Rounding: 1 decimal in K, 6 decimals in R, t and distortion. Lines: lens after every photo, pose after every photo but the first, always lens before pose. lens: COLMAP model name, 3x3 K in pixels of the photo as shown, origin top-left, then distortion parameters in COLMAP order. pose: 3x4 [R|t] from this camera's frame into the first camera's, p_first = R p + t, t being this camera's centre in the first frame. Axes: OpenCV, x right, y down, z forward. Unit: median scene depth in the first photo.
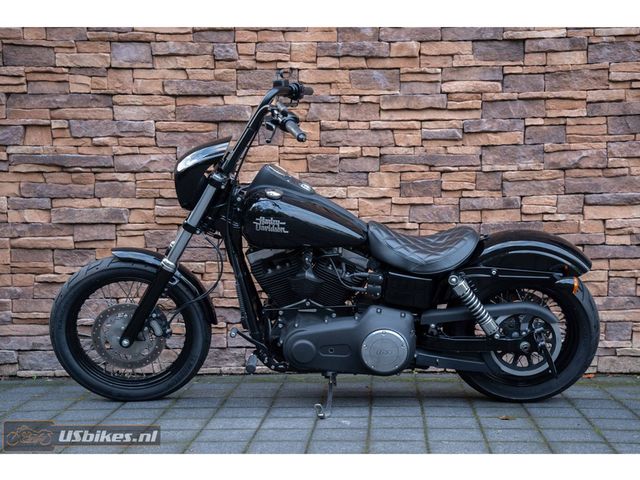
lens RADIAL K [[1042.1, 0, 360.4], [0, 1042.1, 268.5], [0, 0, 1]] dist [0.257895, 0.005823]
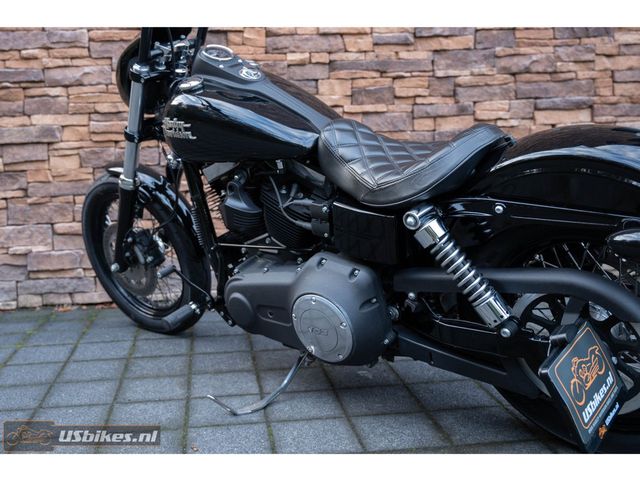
lens RADIAL K [[697.0, 0, 263.9], [0, 697.0, 183.5], [0, 0, 1]] dist [-0.034184, 0.042740]
pose [[0.993934, -0.034683, 0.104367, -0.109747], [0.034870, 0.999392, 0.000037, -0.000387], [-0.104305, 0.003602, 0.994539, 0.382032]]
